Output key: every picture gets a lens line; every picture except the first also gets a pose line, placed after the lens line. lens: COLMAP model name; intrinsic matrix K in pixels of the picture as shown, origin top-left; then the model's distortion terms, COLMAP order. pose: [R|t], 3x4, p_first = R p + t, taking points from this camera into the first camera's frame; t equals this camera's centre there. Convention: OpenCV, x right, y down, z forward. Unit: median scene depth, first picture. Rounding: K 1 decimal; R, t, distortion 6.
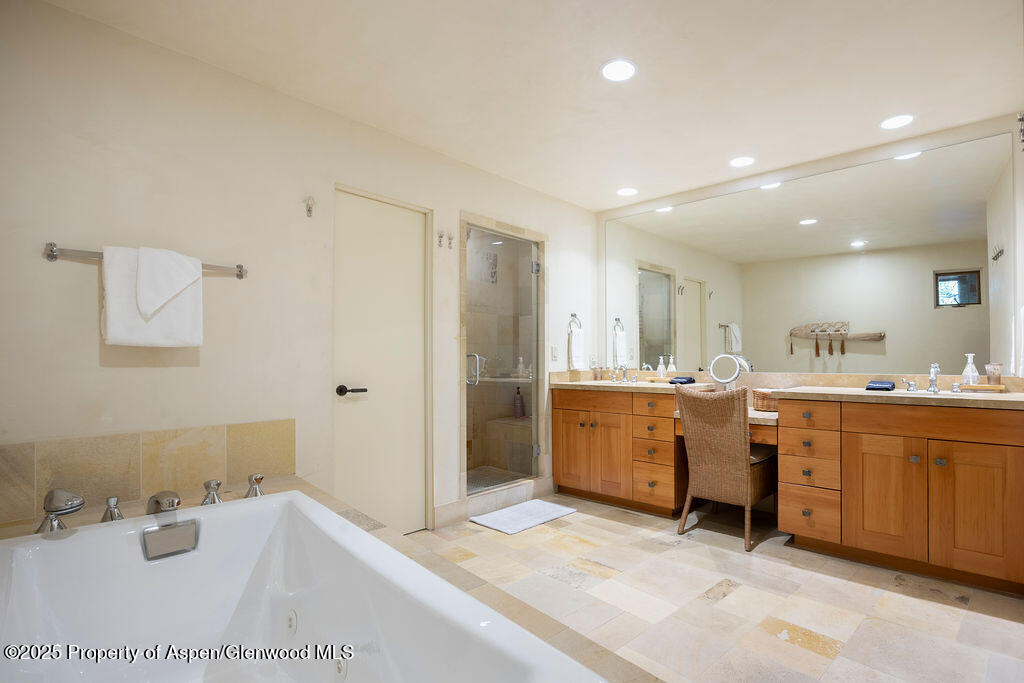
lens RADIAL K [[505.3, 0, 569.0], [0, 505.3, 351.4], [0, 0, 1]] dist [-0.003789, -0.000459]
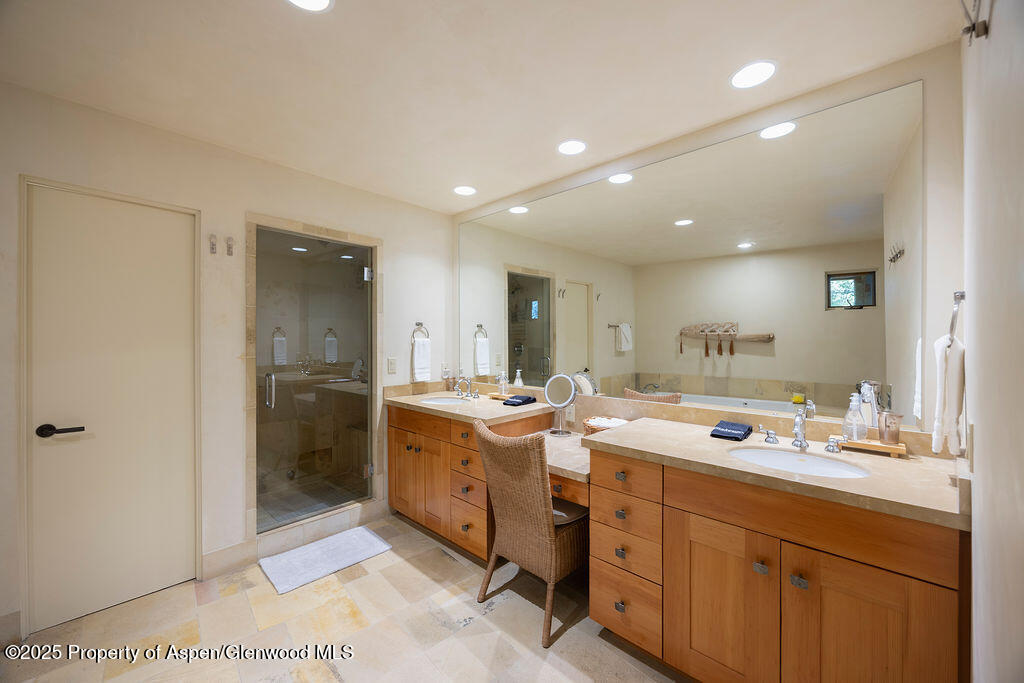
lens RADIAL K [[398.2, 0, 508.6], [0, 398.2, 337.6], [0, 0, 1]] dist [-0.000569, 0.000245]
pose [[0.997946, 0.003475, -0.063967, 0.240758], [-0.002824, 0.999943, 0.010264, -0.058418], [0.063999, -0.010062, 0.997899, 0.285378]]
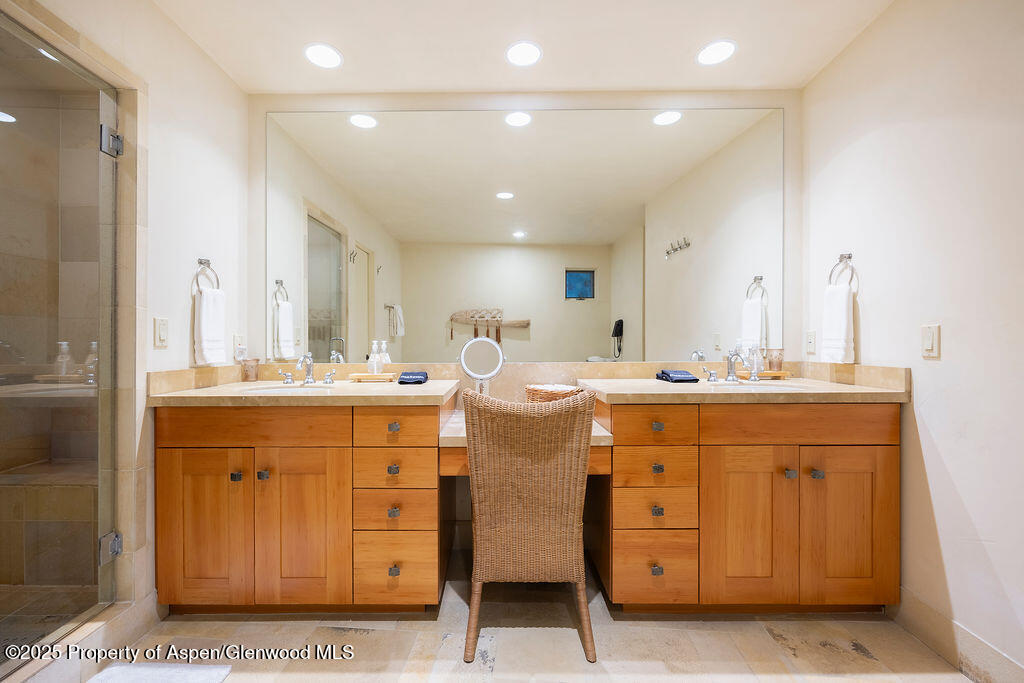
lens RADIAL K [[437.3, 0, 505.6], [0, 437.3, 340.8], [0, 0, 1]] dist [-0.003493, -0.000520]
pose [[0.768220, 0.003466, 0.640177, -0.043714], [-0.006741, 0.999974, 0.002674, 0.008047], [-0.640150, -0.006370, 0.768223, 0.478910]]
